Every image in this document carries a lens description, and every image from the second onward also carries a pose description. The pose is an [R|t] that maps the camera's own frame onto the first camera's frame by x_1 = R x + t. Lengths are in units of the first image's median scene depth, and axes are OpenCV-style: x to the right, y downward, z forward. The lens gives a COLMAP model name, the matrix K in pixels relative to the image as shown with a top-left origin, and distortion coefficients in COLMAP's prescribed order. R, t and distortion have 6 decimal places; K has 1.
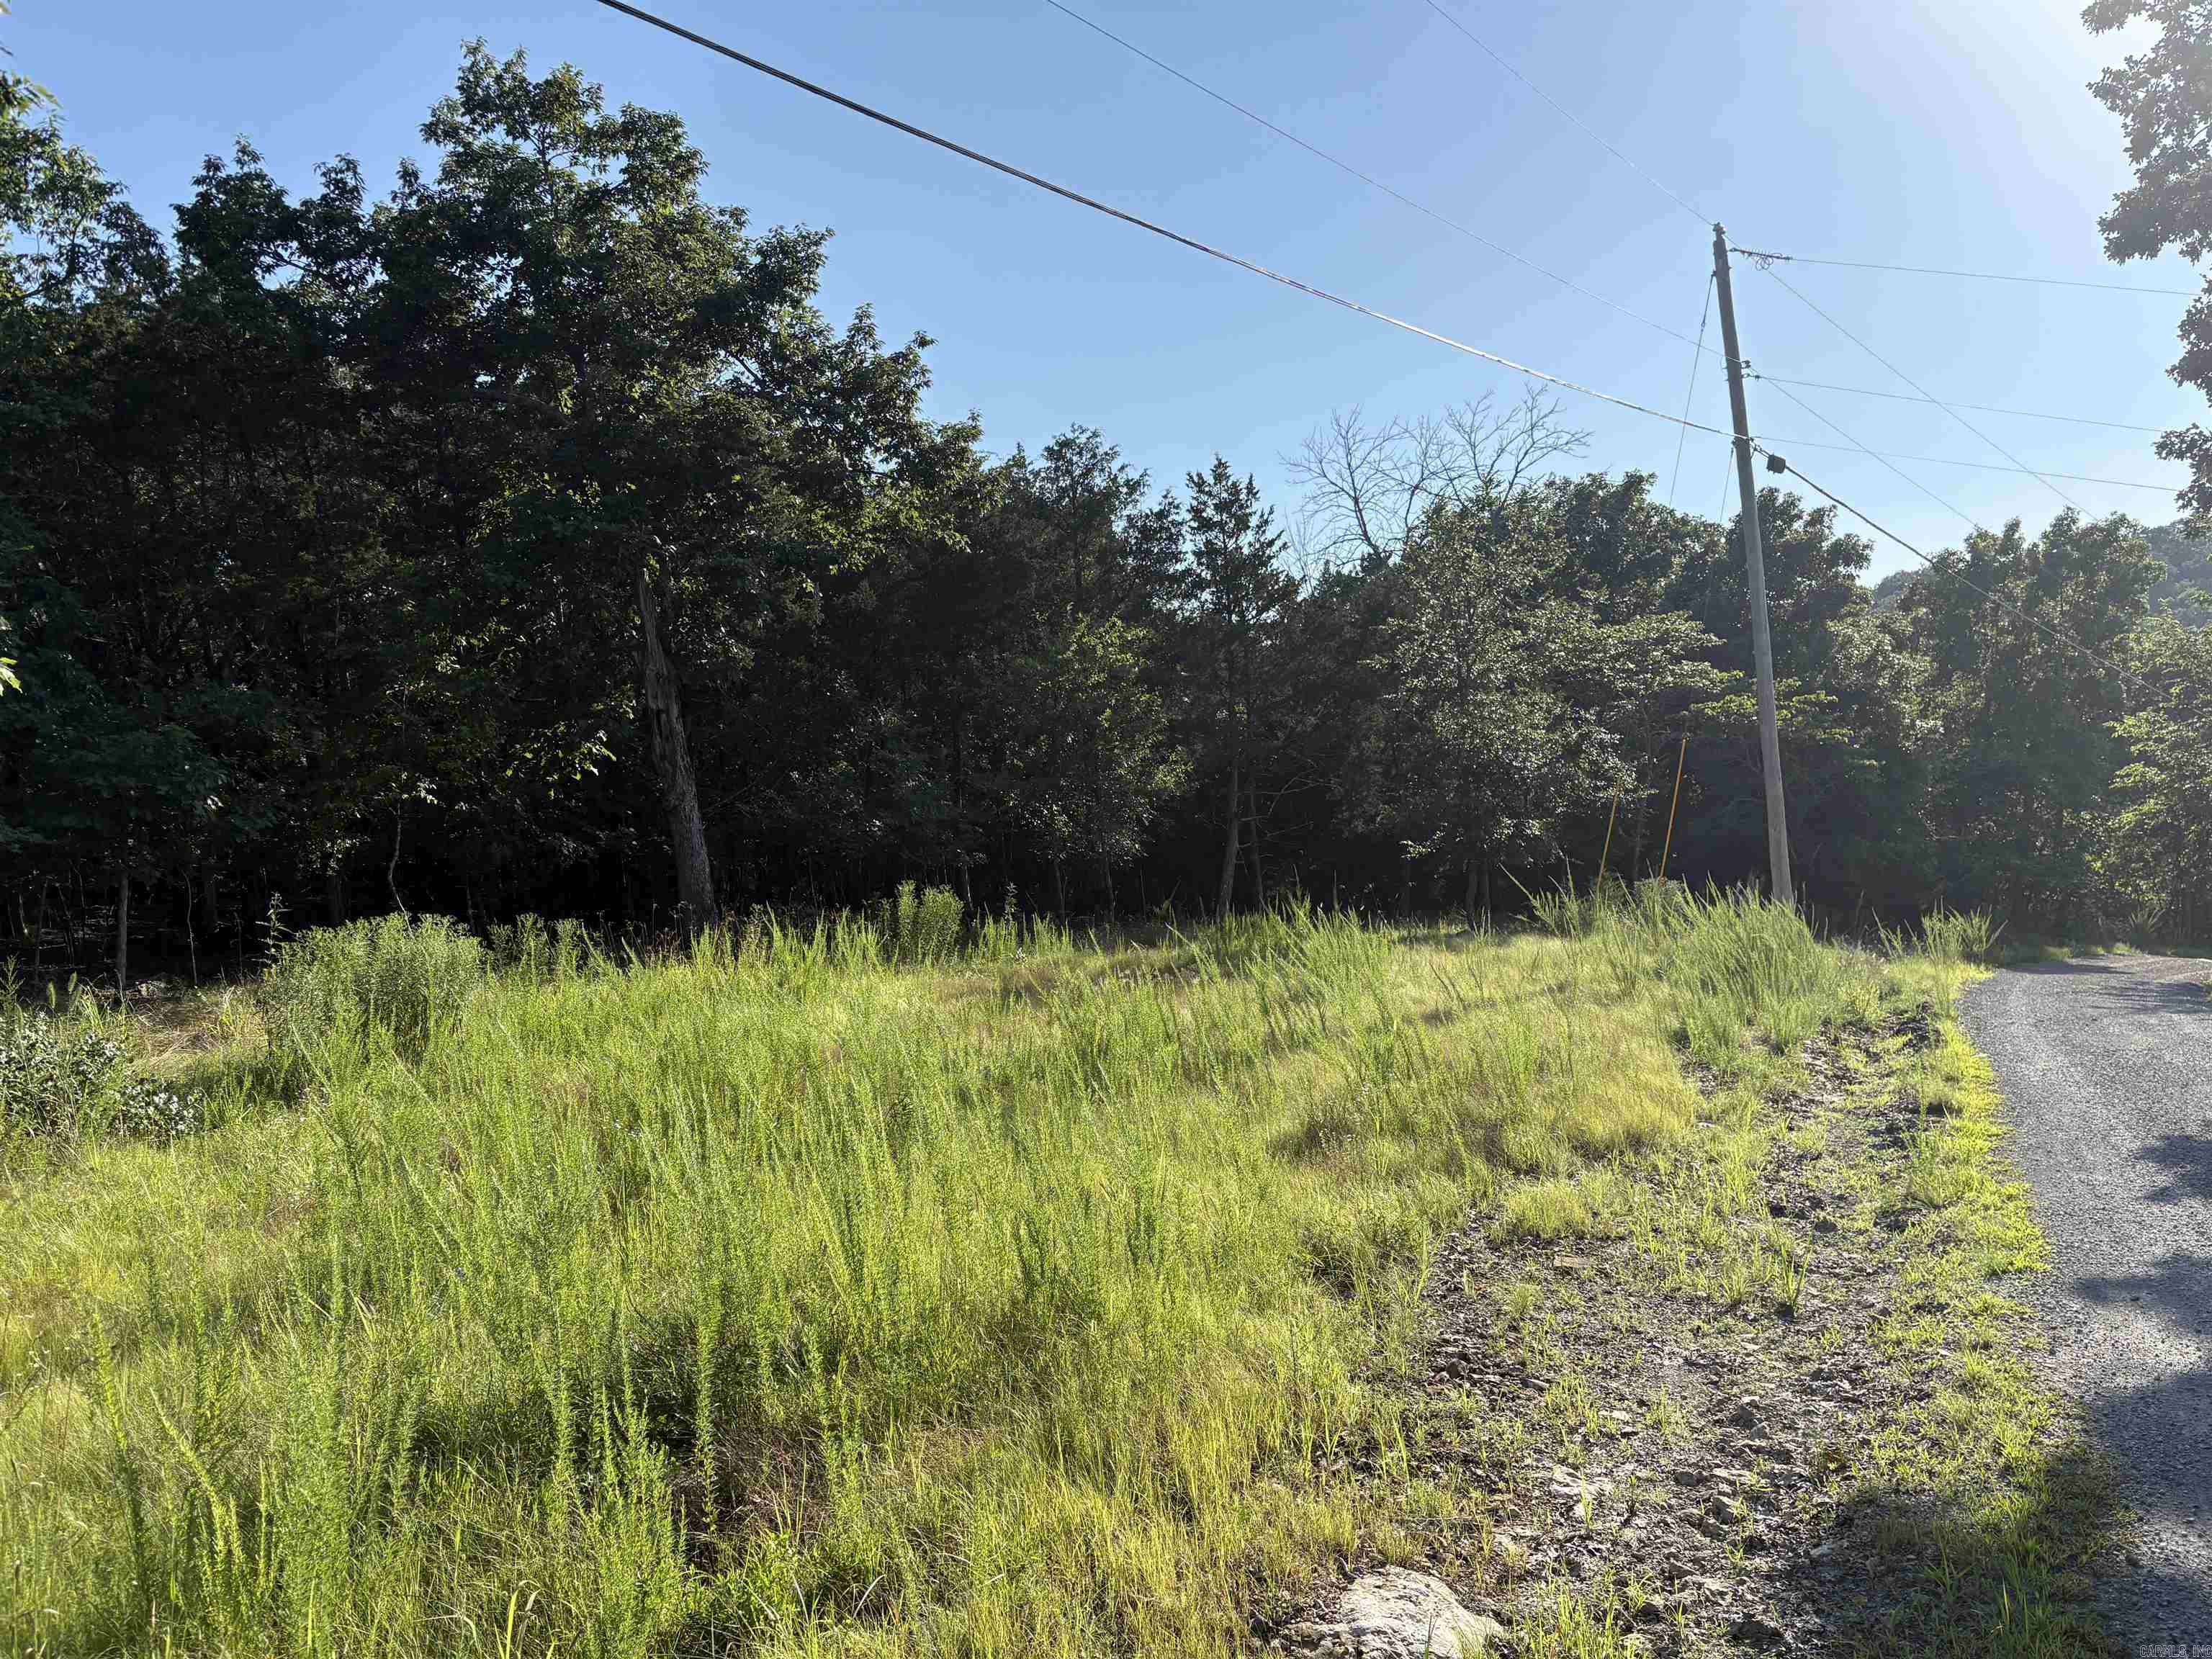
lens RADIAL K [[1683.2, 0, 1106.0], [0, 1683.2, 829.5], [0, 0, 1]] dist [0.031510, 0.001673]
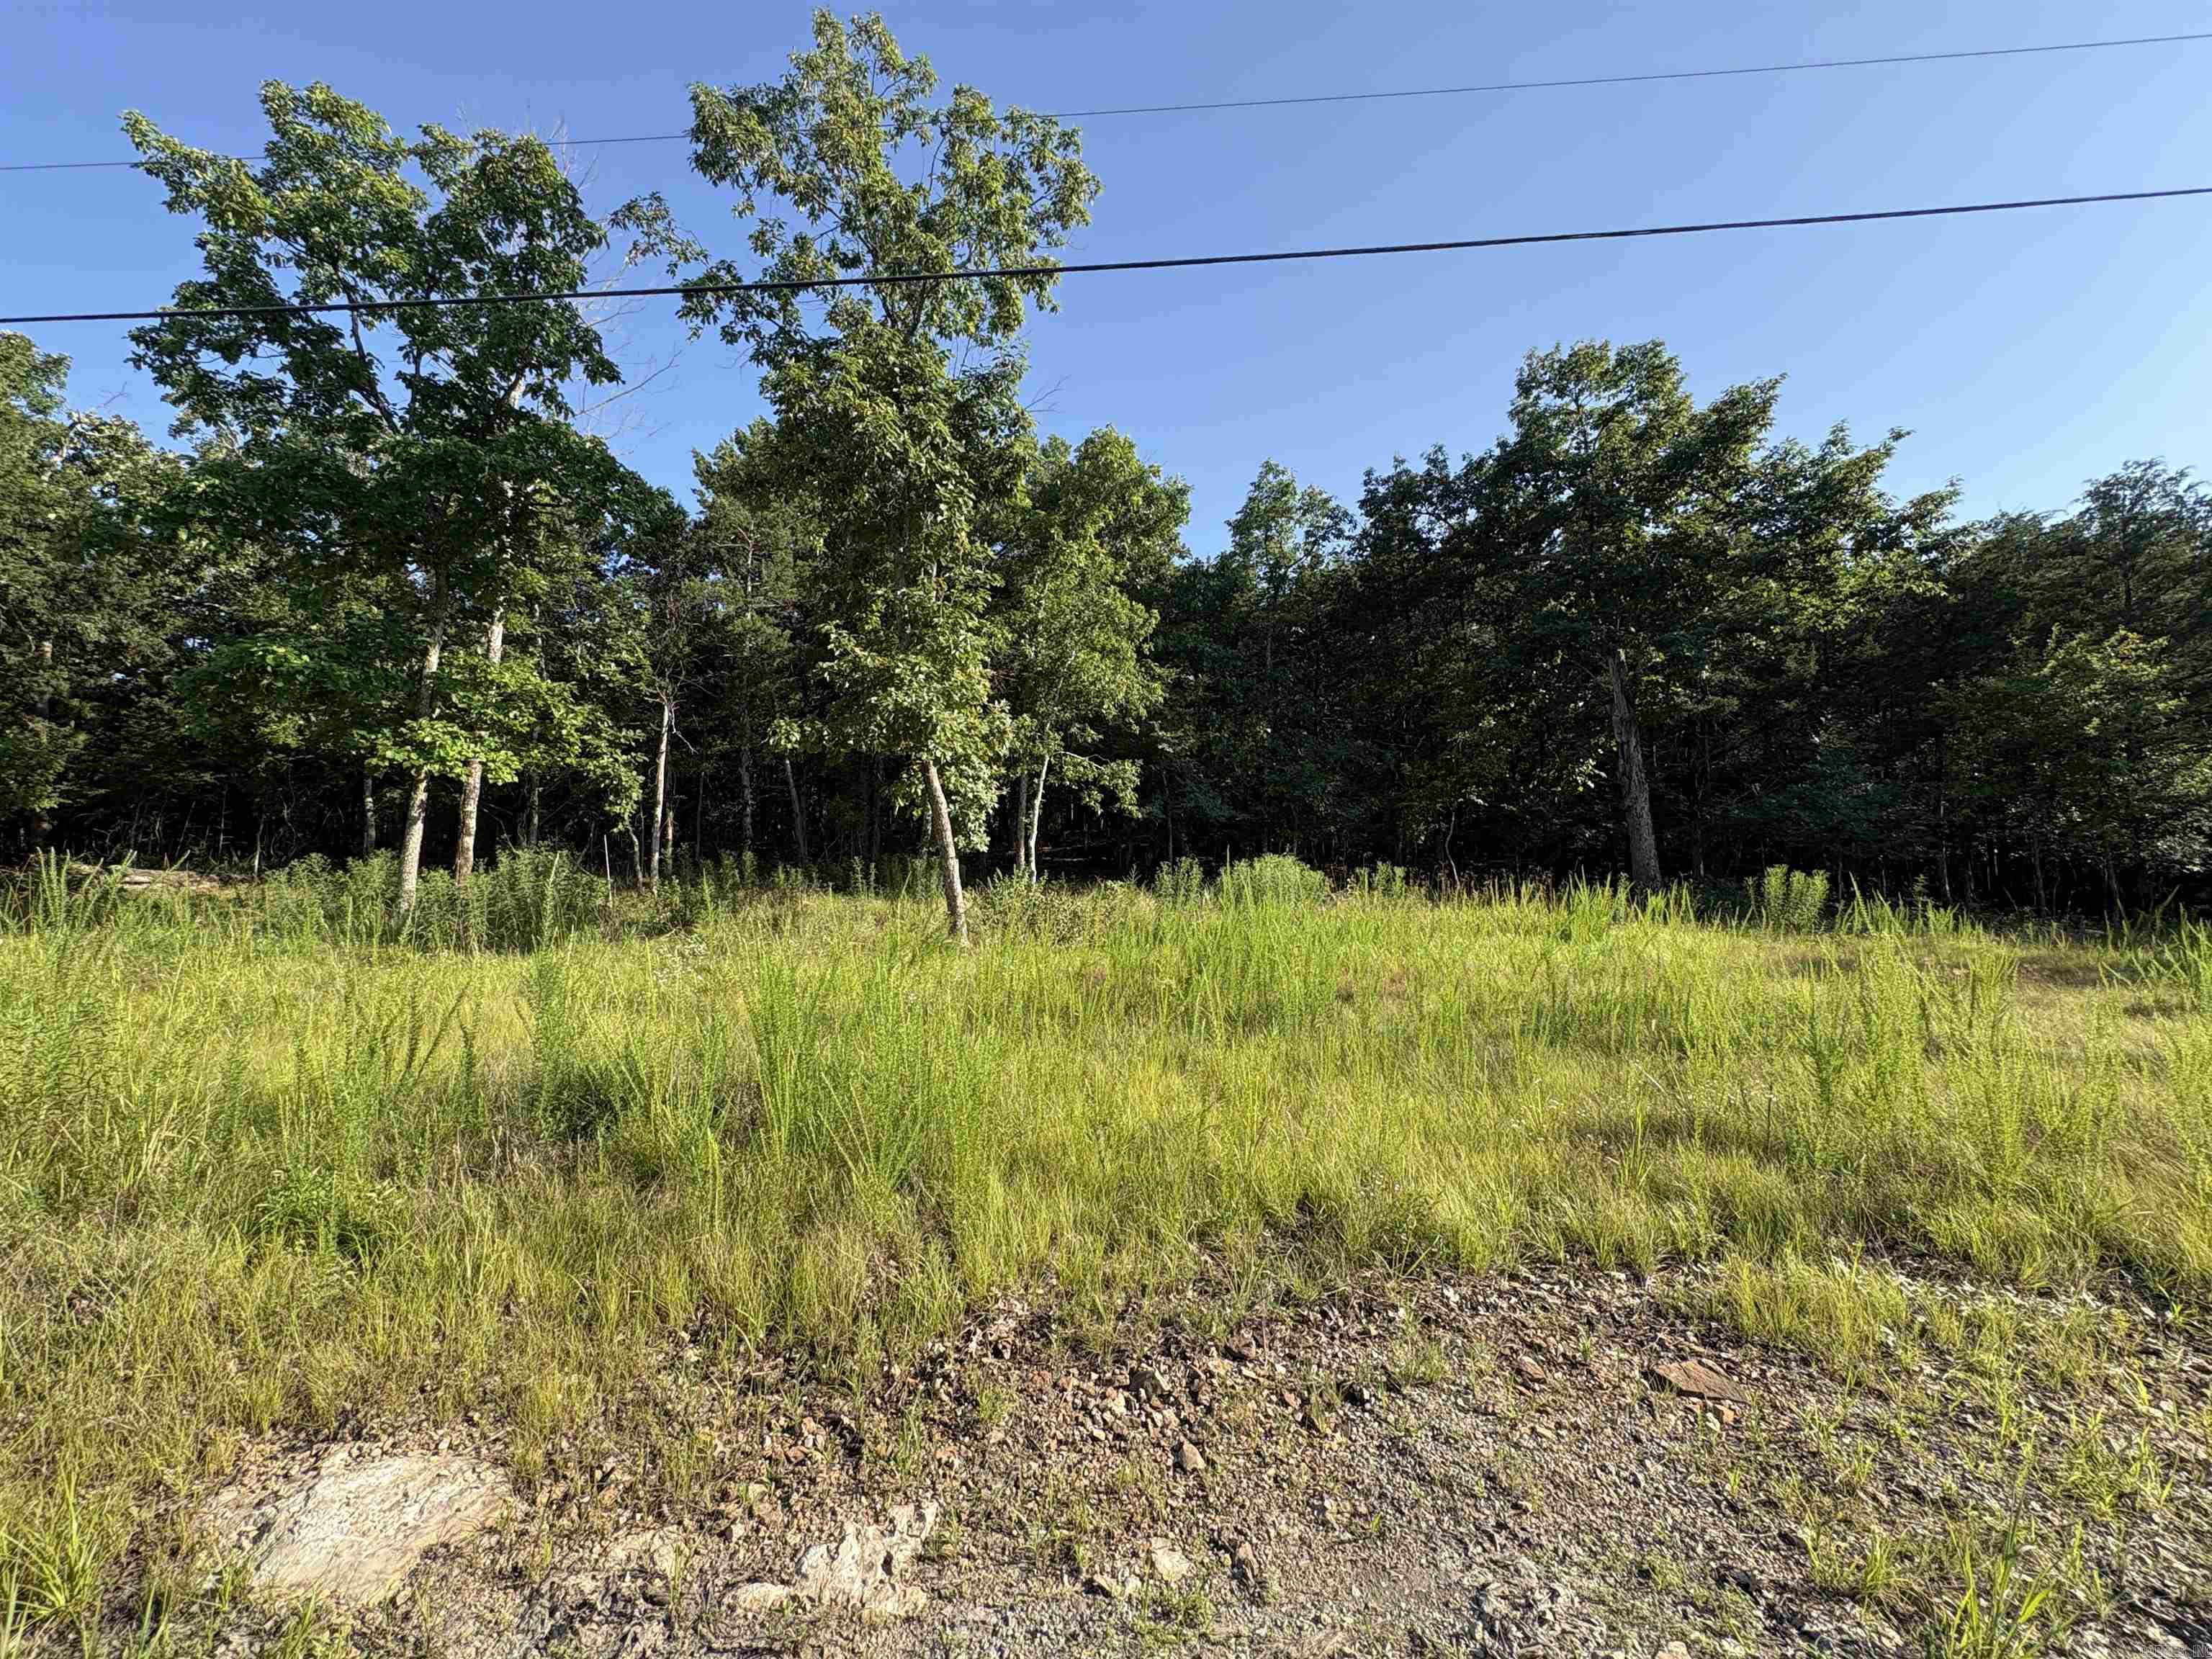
lens RADIAL K [[879.2, 0, 1106.0], [0, 879.2, 829.5], [0, 0, 1]] dist [0.001708, 0.000194]
pose [[0.550315, 0.023343, -0.834631, 0.128591], [-0.024619, 0.999628, 0.011725, 0.007510], [0.834594, 0.014095, 0.550685, 0.180913]]
